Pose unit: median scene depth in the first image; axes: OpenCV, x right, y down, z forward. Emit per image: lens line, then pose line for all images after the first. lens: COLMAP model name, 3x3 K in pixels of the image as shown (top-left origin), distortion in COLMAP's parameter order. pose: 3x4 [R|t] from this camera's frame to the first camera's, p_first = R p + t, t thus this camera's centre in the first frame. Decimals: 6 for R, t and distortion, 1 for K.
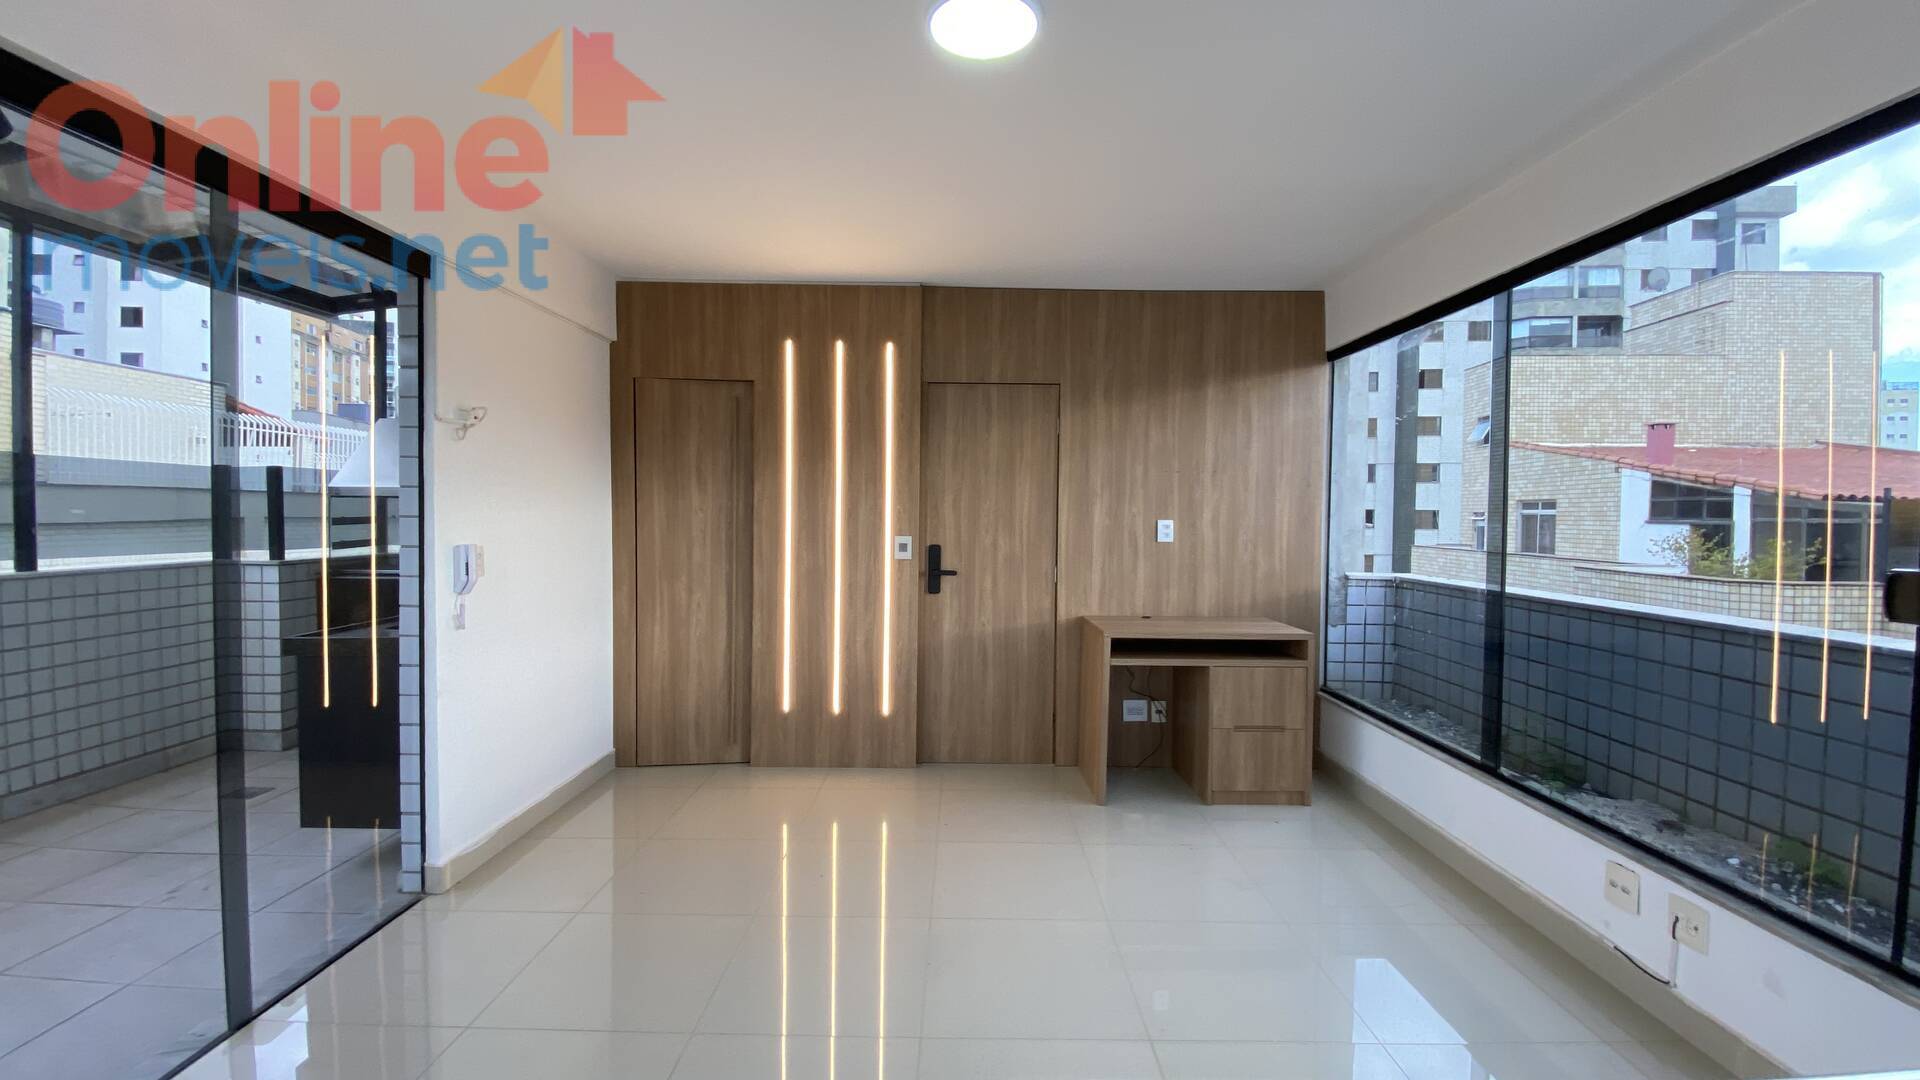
lens RADIAL K [[783.6, 0, 953.0], [0, 783.6, 536.0], [0, 0, 1]] dist [0.003234, -0.004018]
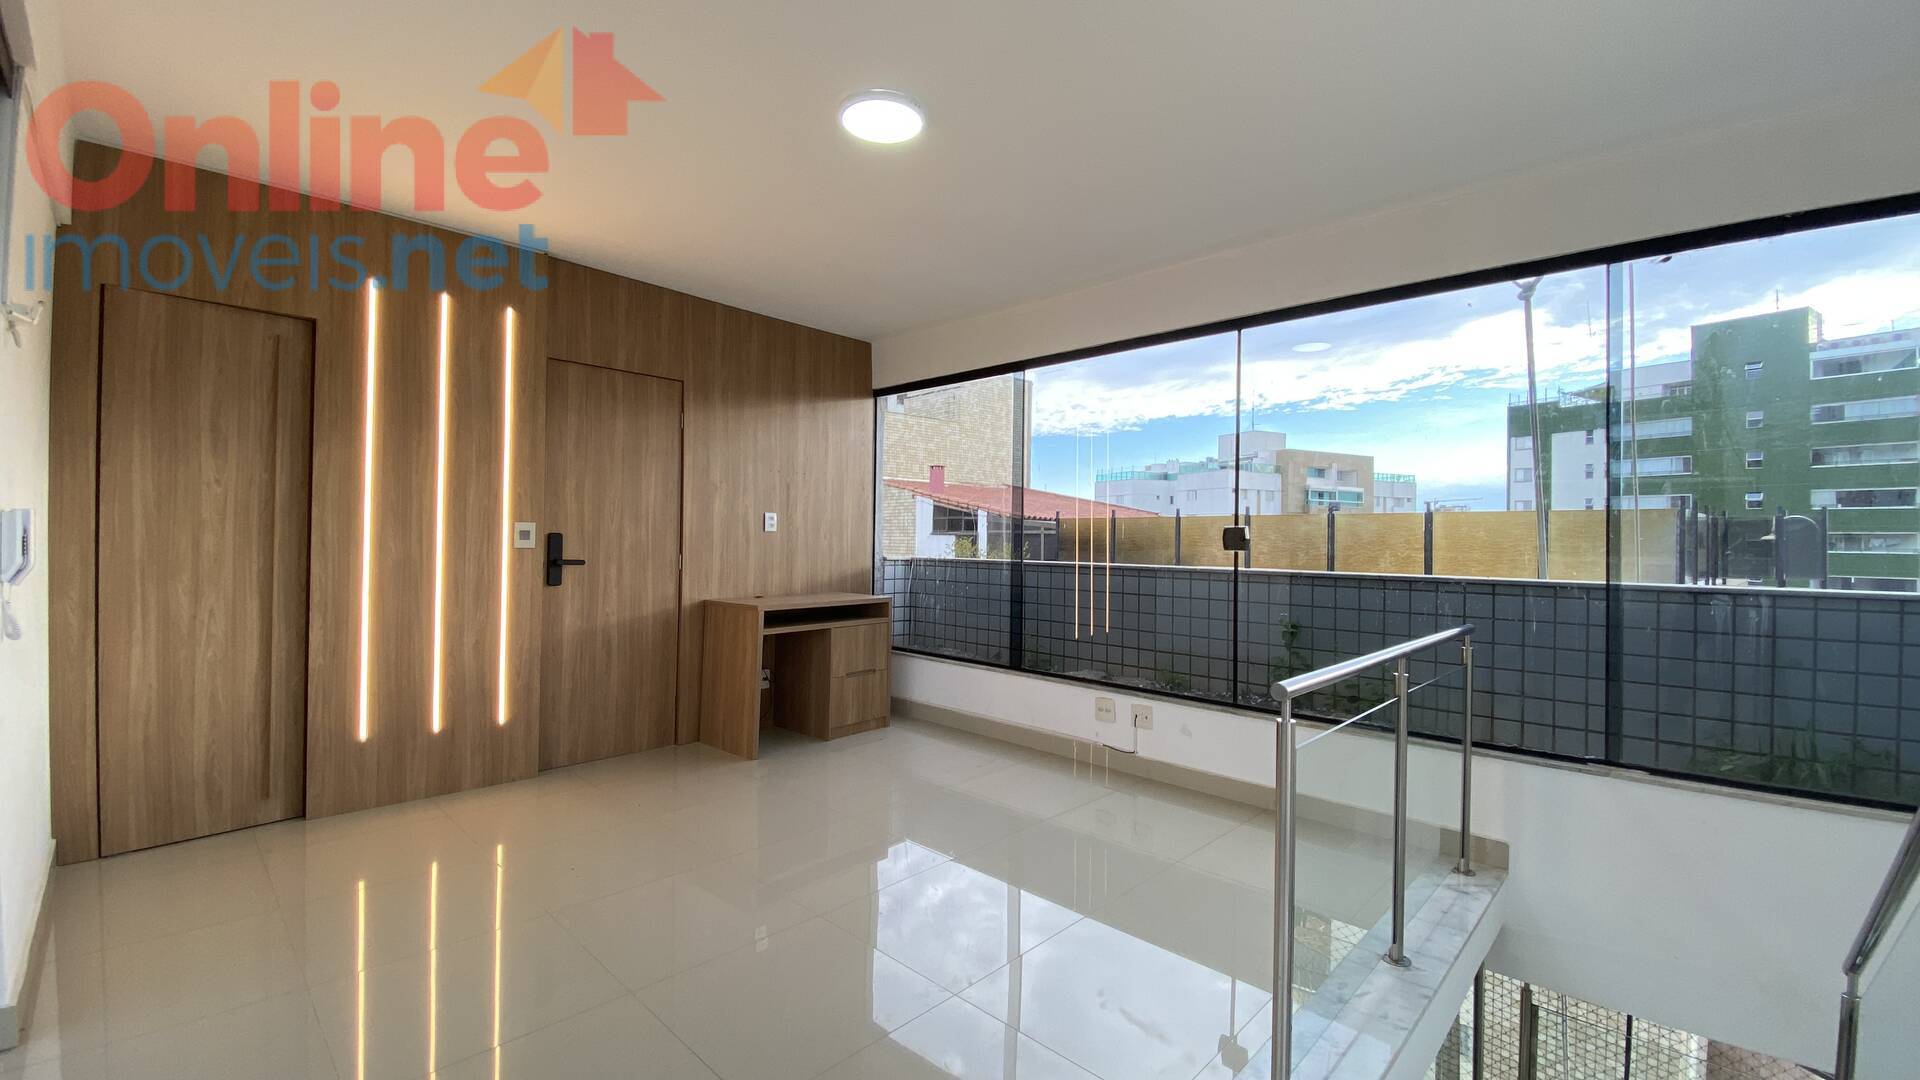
lens RADIAL K [[783.6, 0, 974.5], [0, 783.6, 536.7], [0, 0, 1]] dist [0.003234, -0.004018]
pose [[0.665285, 0.002259, 0.746586, -0.394647], [0.015833, 0.999728, -0.017134, 0.040501], [-0.746422, 0.023220, 0.665068, 0.000920]]
